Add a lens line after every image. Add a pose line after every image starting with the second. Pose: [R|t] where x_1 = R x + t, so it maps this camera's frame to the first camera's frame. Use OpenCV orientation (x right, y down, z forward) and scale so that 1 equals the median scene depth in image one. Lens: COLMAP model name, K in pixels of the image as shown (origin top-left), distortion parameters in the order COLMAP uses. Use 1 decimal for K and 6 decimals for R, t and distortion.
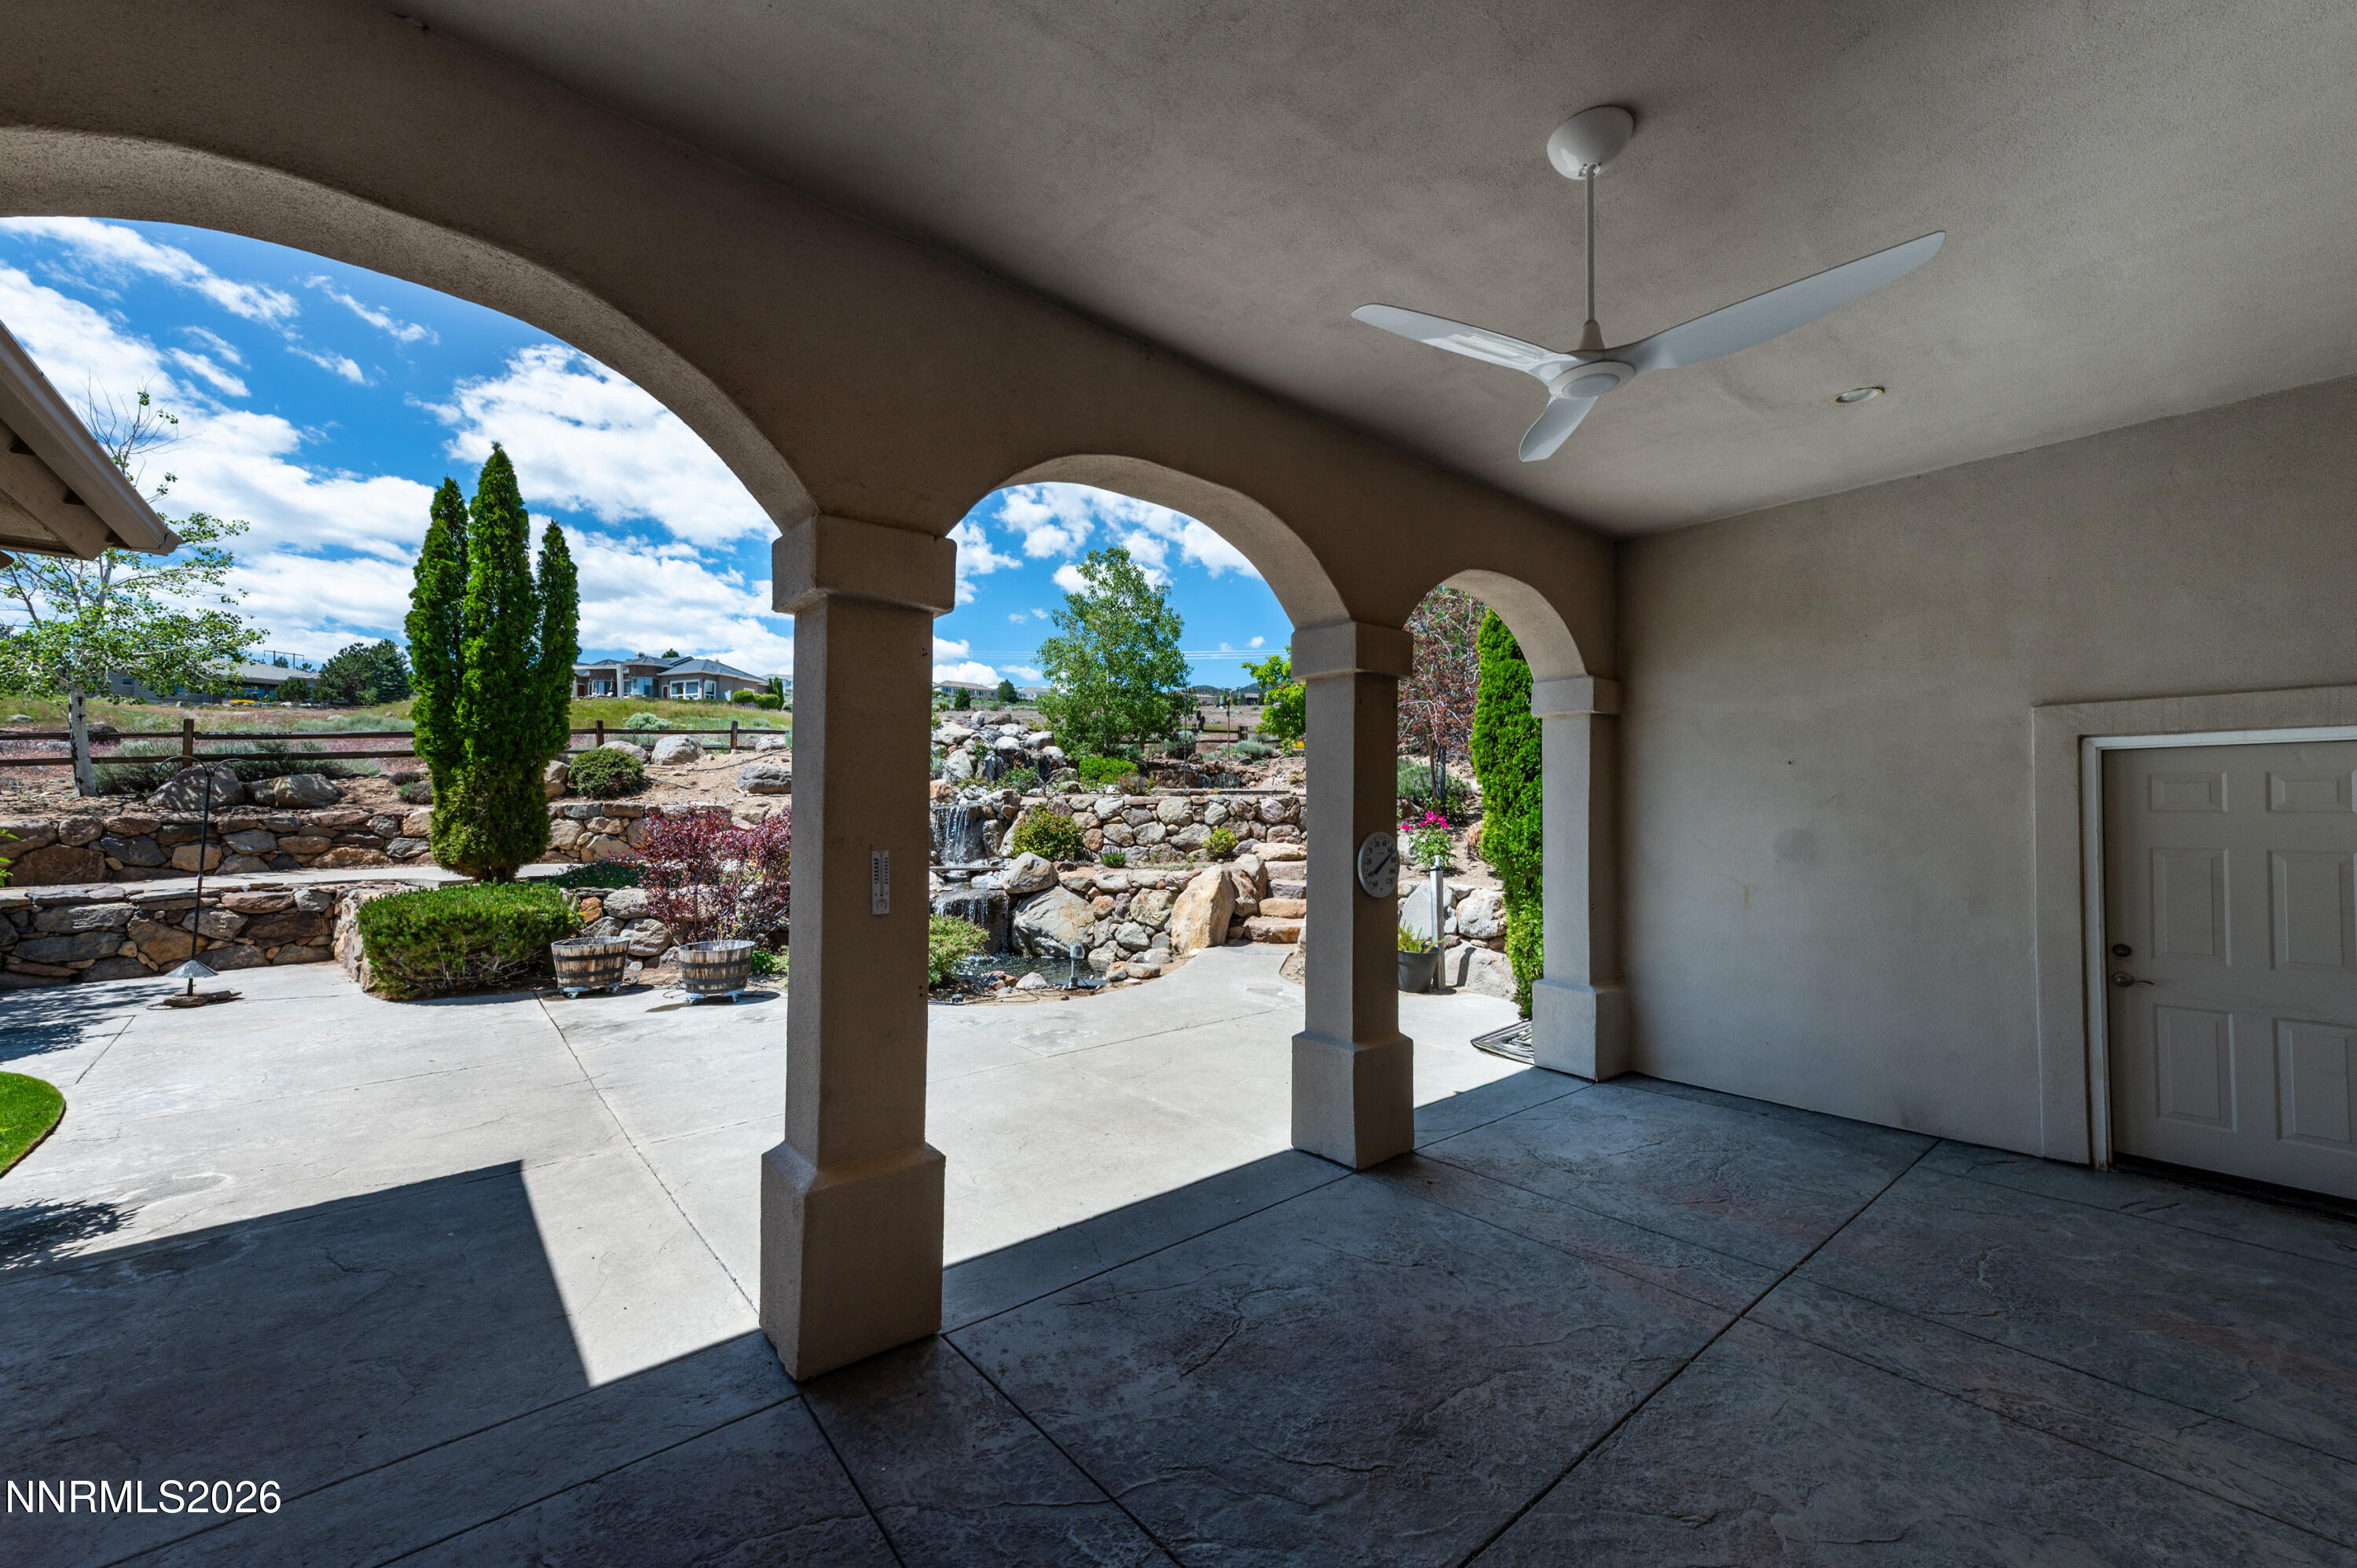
lens RADIAL K [[902.1, 0, 1178.5], [0, 902.1, 784.0], [0, 0, 1]] dist [0.009840, -0.000119]
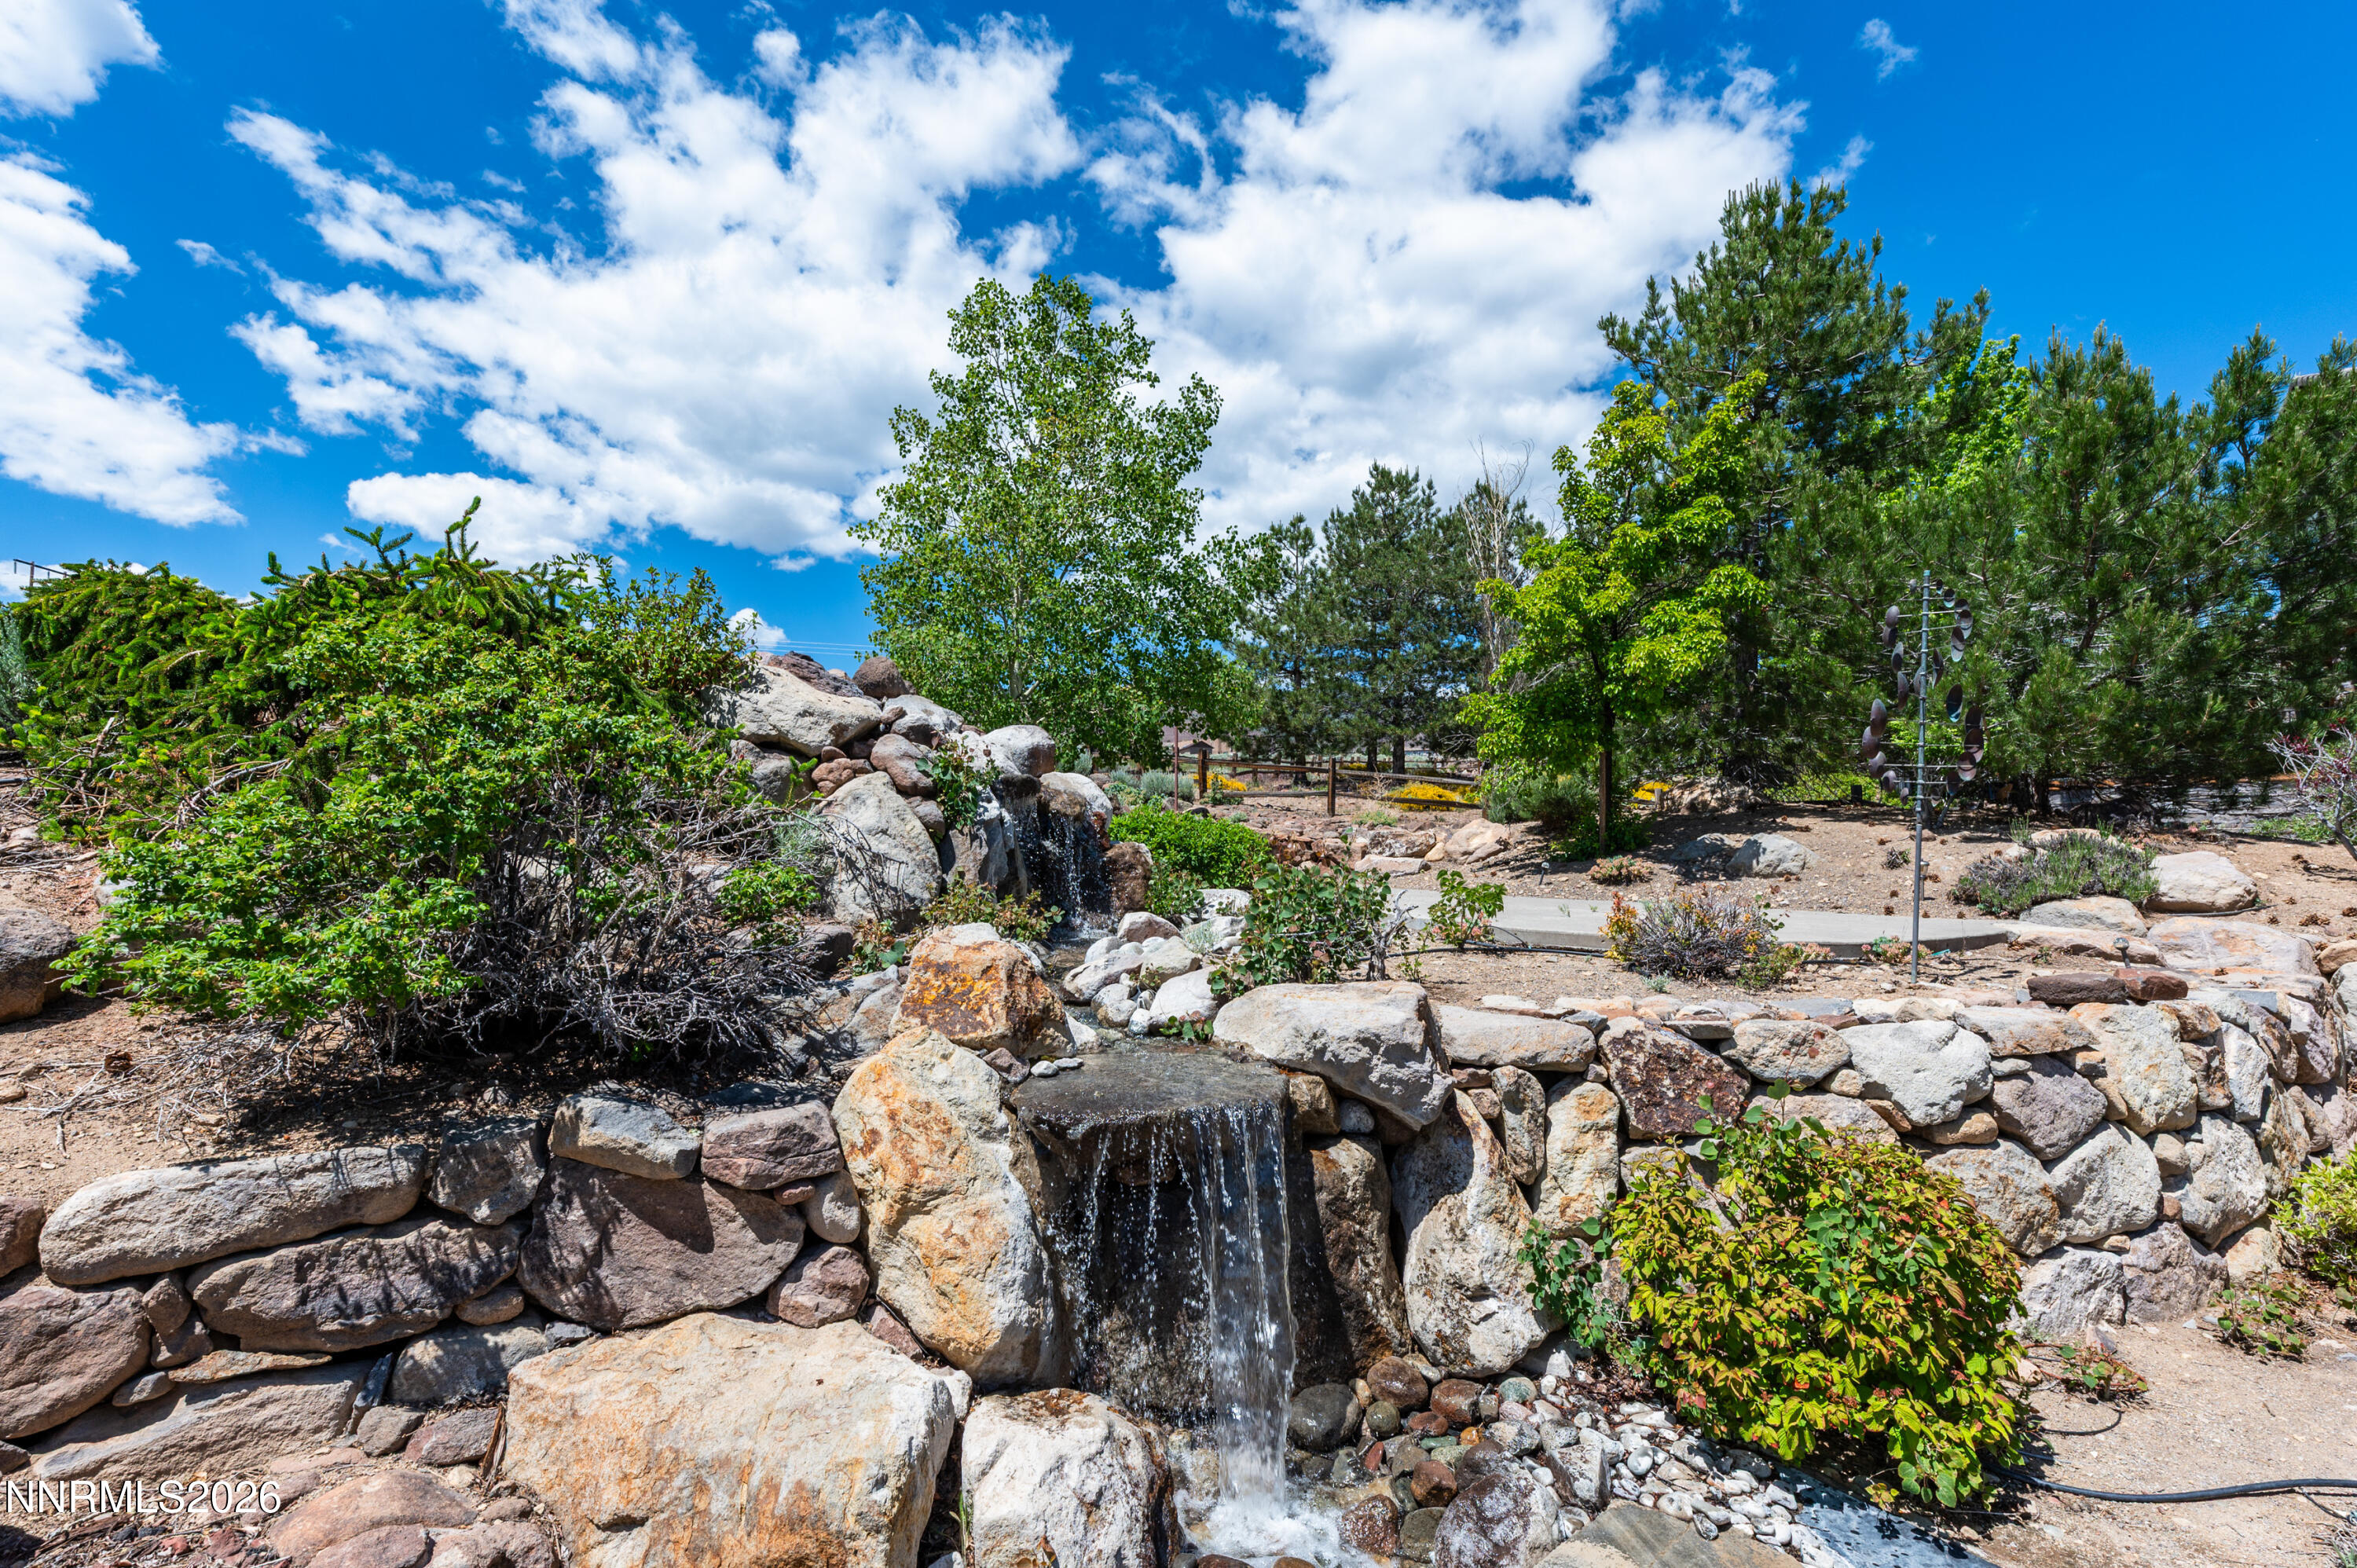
lens RADIAL K [[1104.7, 0, 1181.6], [0, 1104.7, 821.4], [0, 0, 1]] dist [0.017974, 0.000052]
pose [[0.907828, 0.014534, 0.419092, -0.429786], [-0.012928, 0.999894, -0.006672, -0.036109], [-0.419144, 0.000639, 0.907919, 1.010871]]
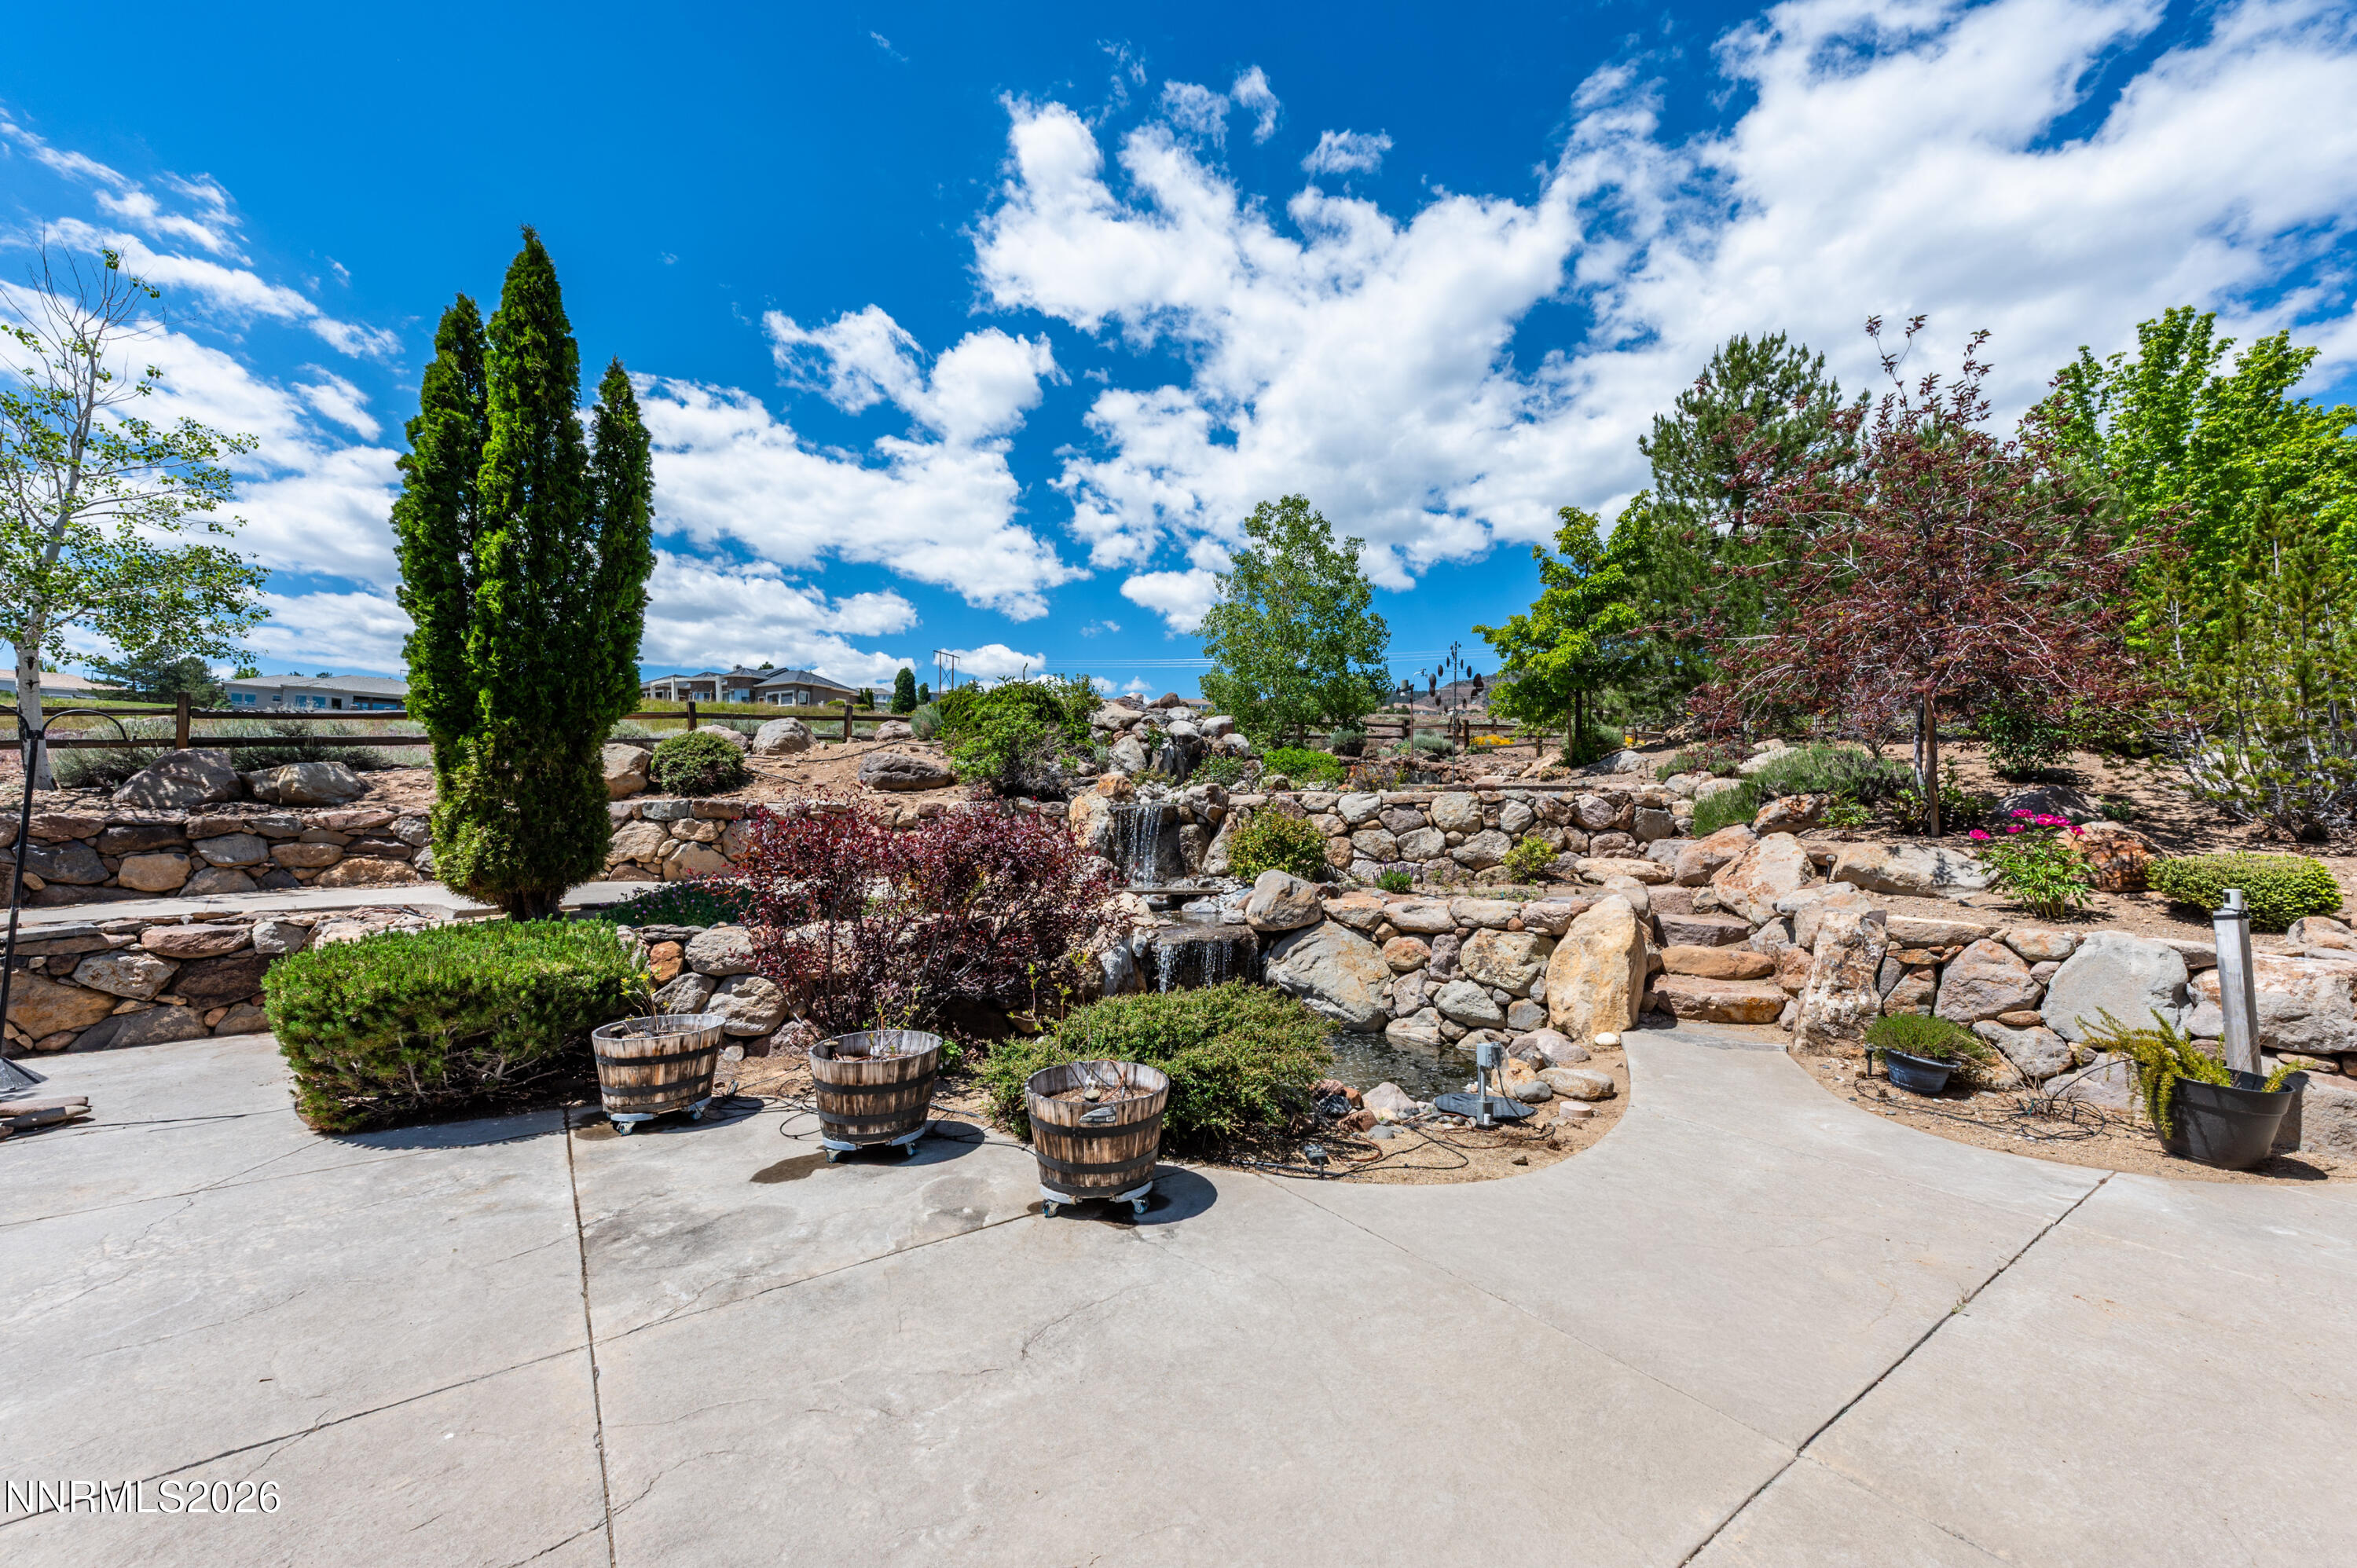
lens RADIAL K [[917.2, 0, 1178.5], [0, 917.2, 784.0], [0, 0, 1]] dist [0.014603, -0.000033]
pose [[0.996014, -0.002334, -0.089165, -0.189533], [0.001272, 0.999928, -0.011962, 0.019387], [0.089187, 0.011801, 0.995945, 0.314466]]
